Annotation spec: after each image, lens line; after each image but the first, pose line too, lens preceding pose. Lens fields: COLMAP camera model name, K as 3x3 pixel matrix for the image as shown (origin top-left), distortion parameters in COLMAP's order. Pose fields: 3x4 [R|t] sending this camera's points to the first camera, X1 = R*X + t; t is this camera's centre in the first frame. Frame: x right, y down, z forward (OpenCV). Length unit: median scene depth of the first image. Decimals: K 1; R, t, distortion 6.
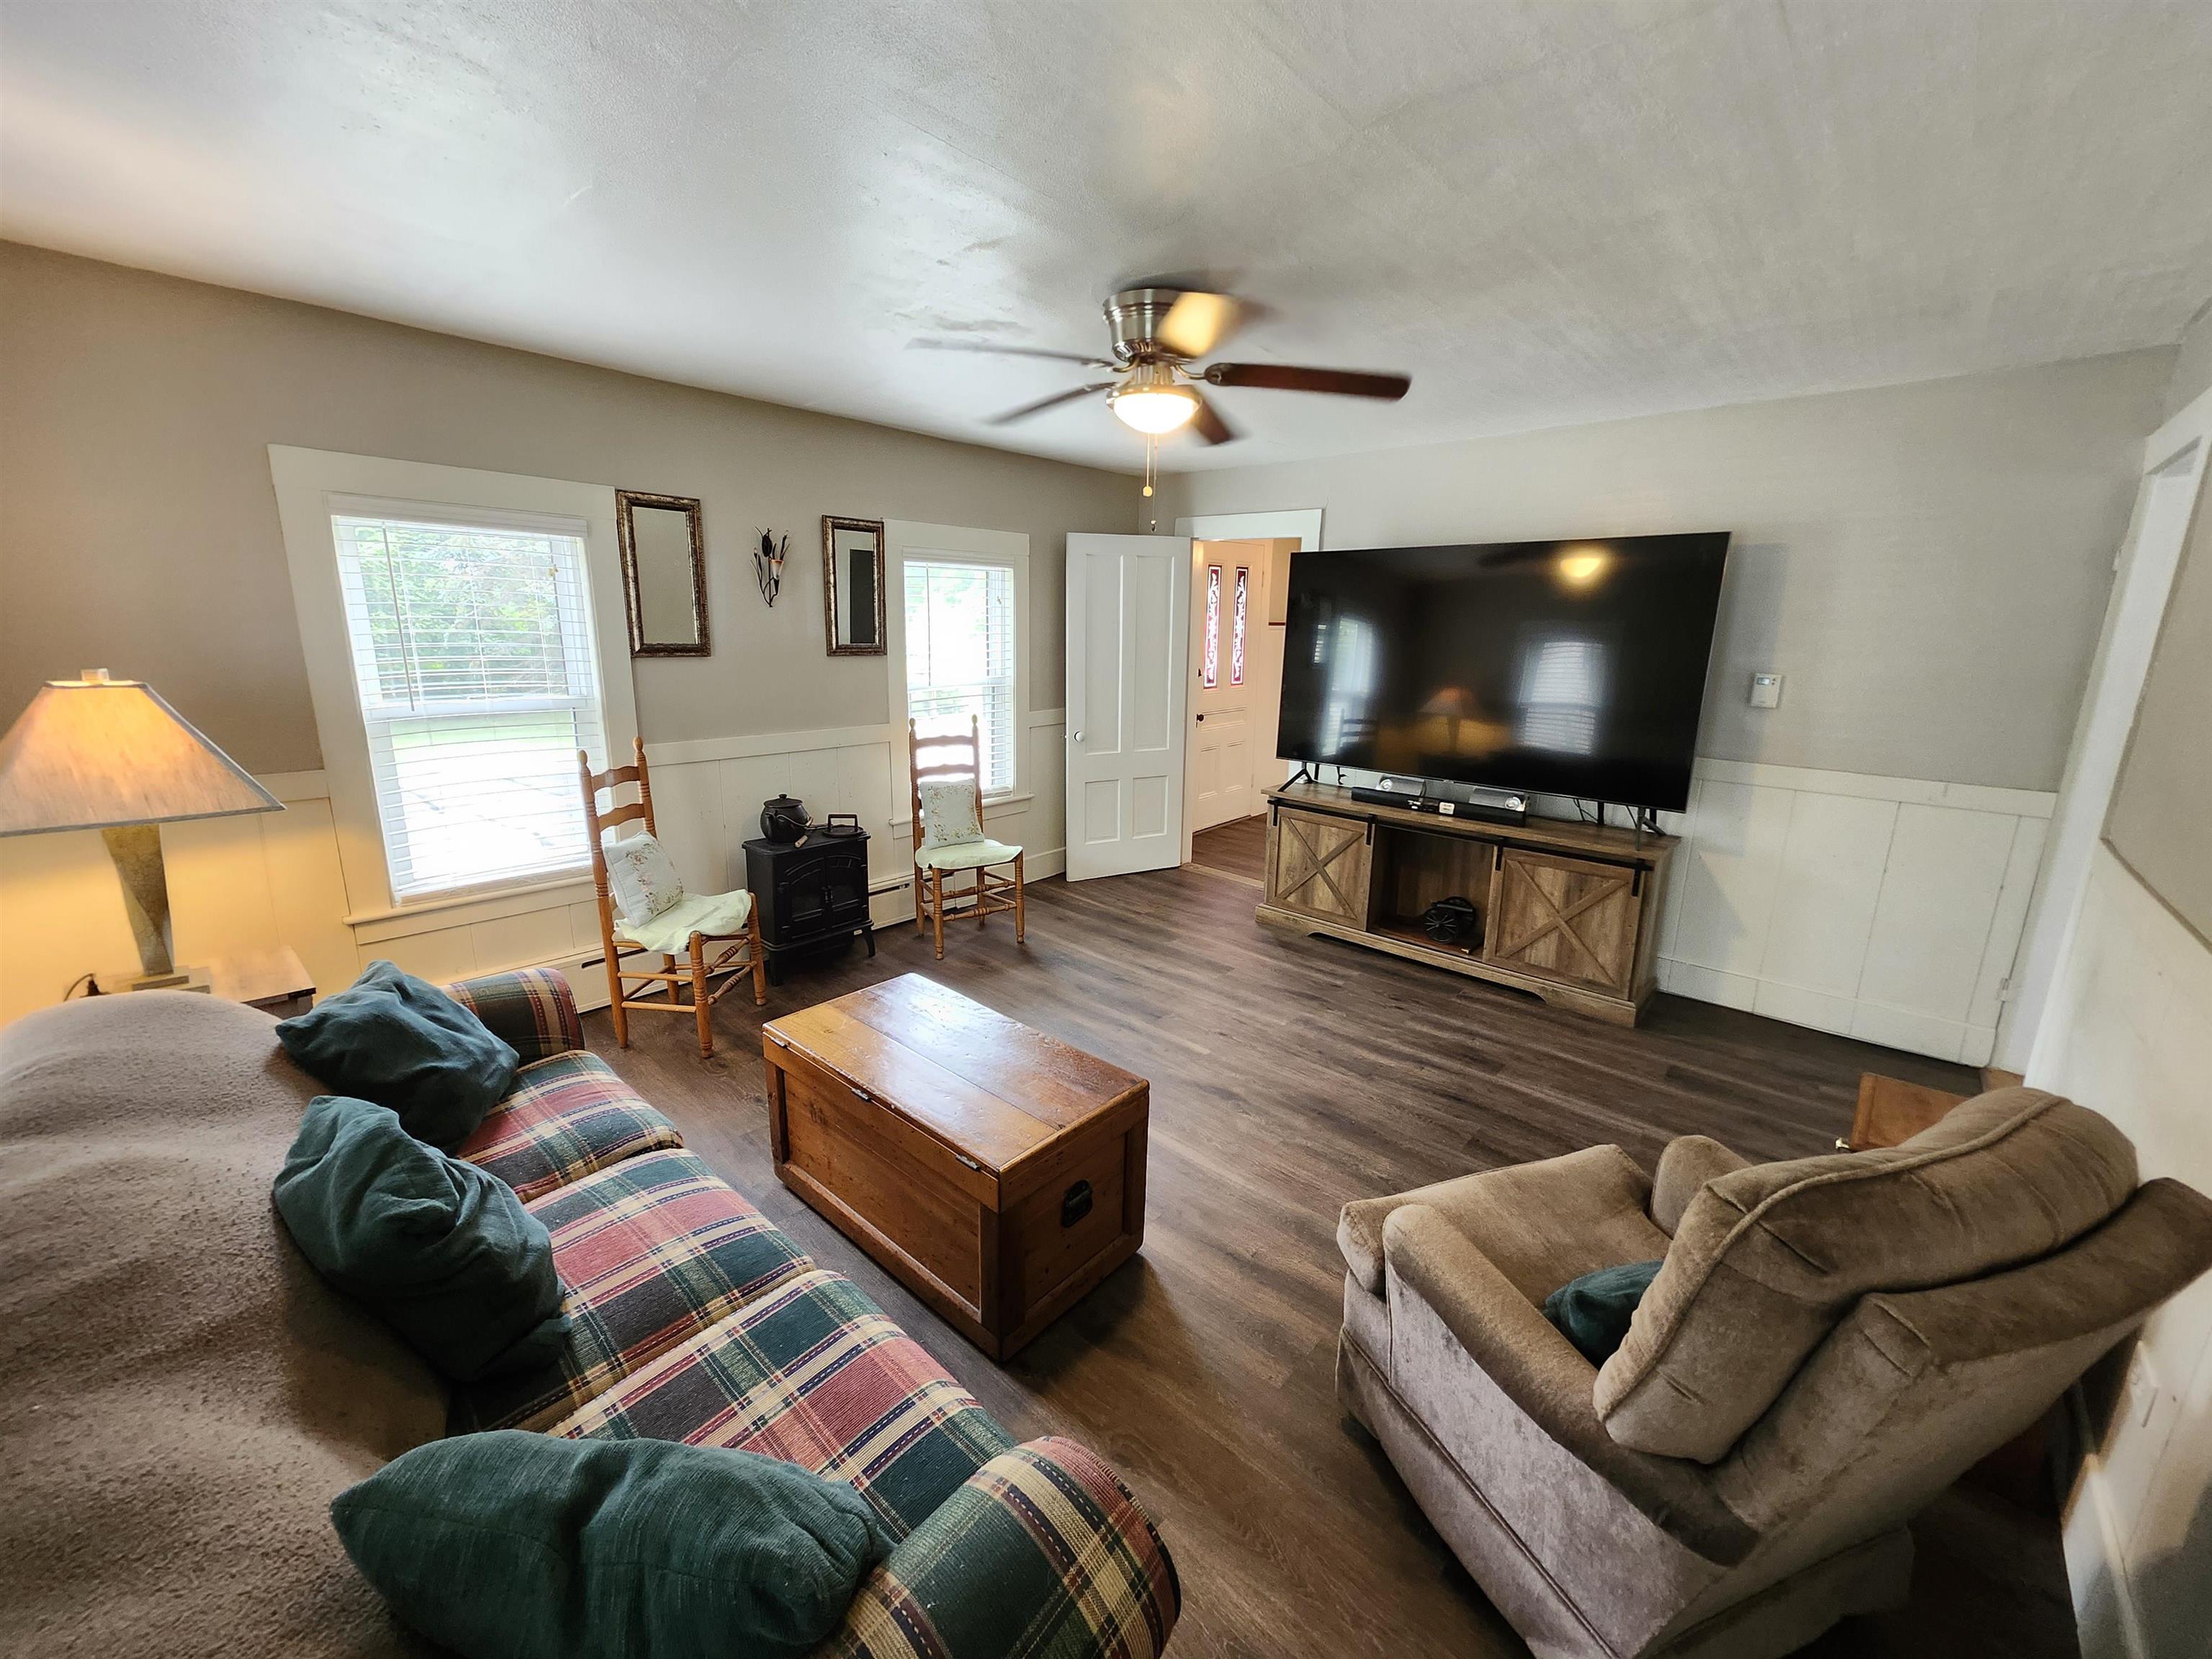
lens RADIAL K [[873.0, 0, 1120.4], [0, 873.0, 820.0], [0, 0, 1]] dist [0.003140, -0.000532]
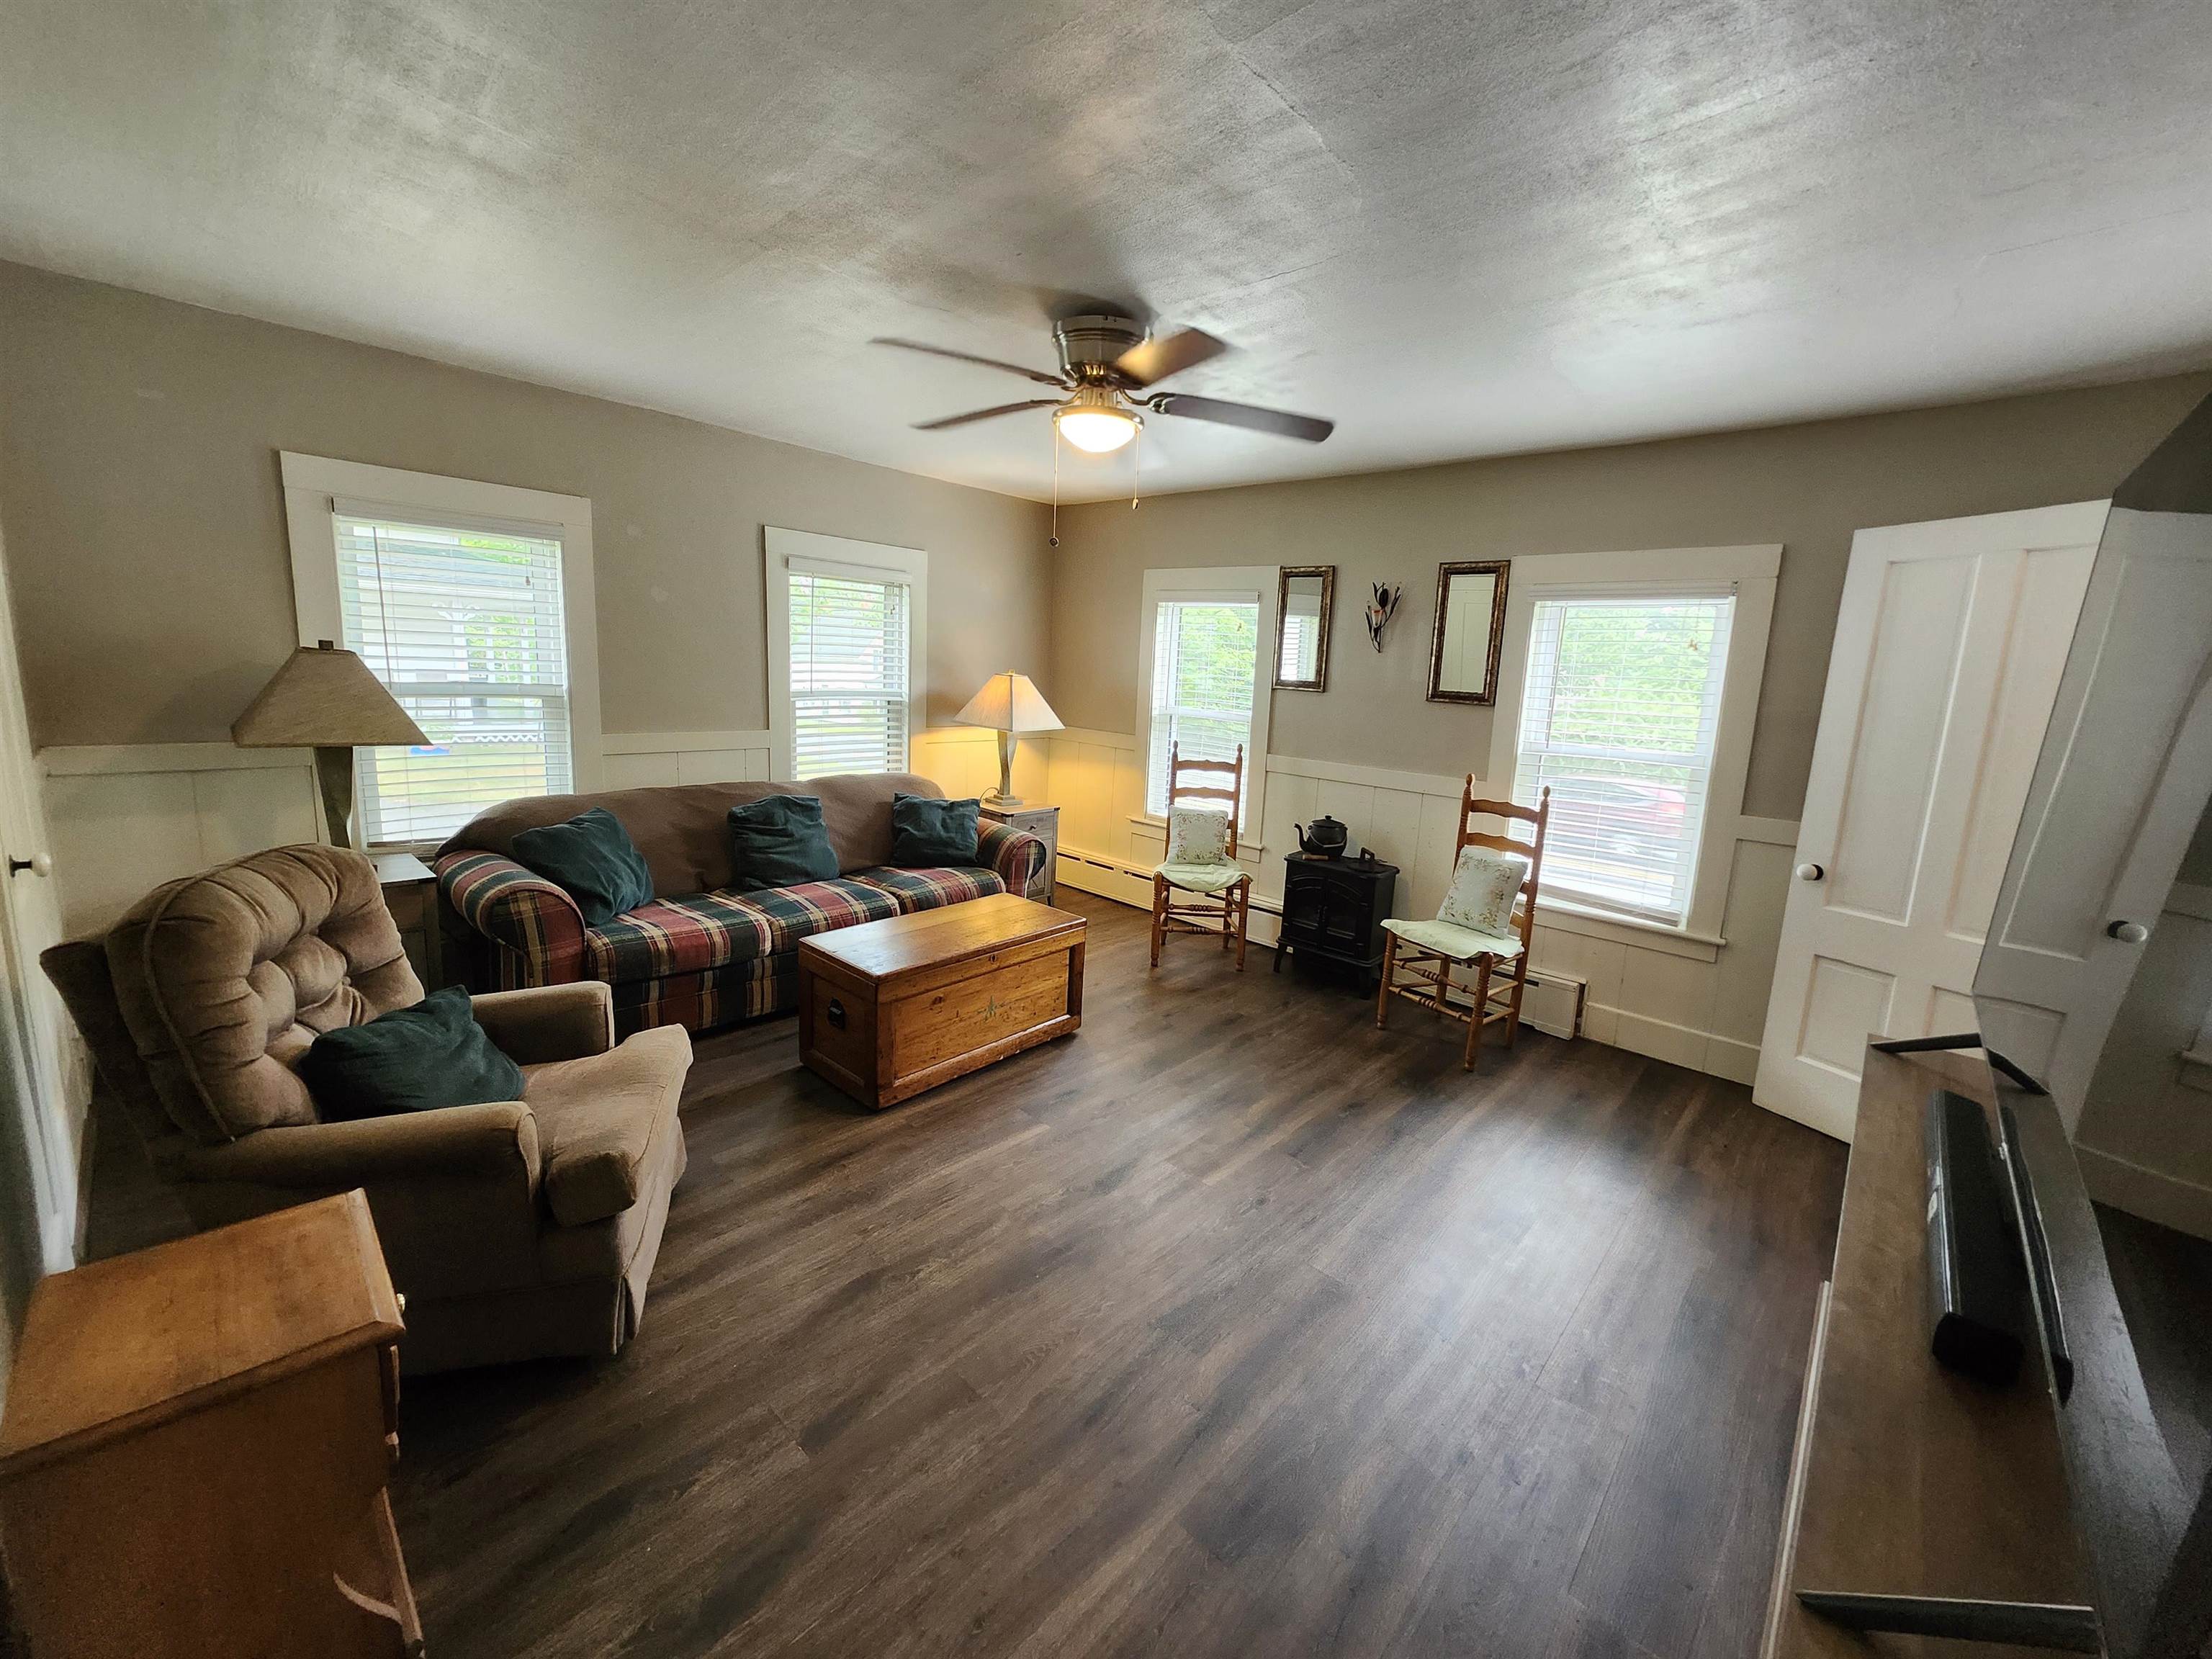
lens RADIAL K [[873.0, 0, 1123.6], [0, 873.0, 819.5], [0, 0, 1]] dist [0.003140, -0.000532]
pose [[-0.029472, 0.171211, -0.984794, 0.739584], [-0.266790, 0.948133, 0.172821, -0.150459], [0.963304, 0.267826, 0.017734, 0.733604]]
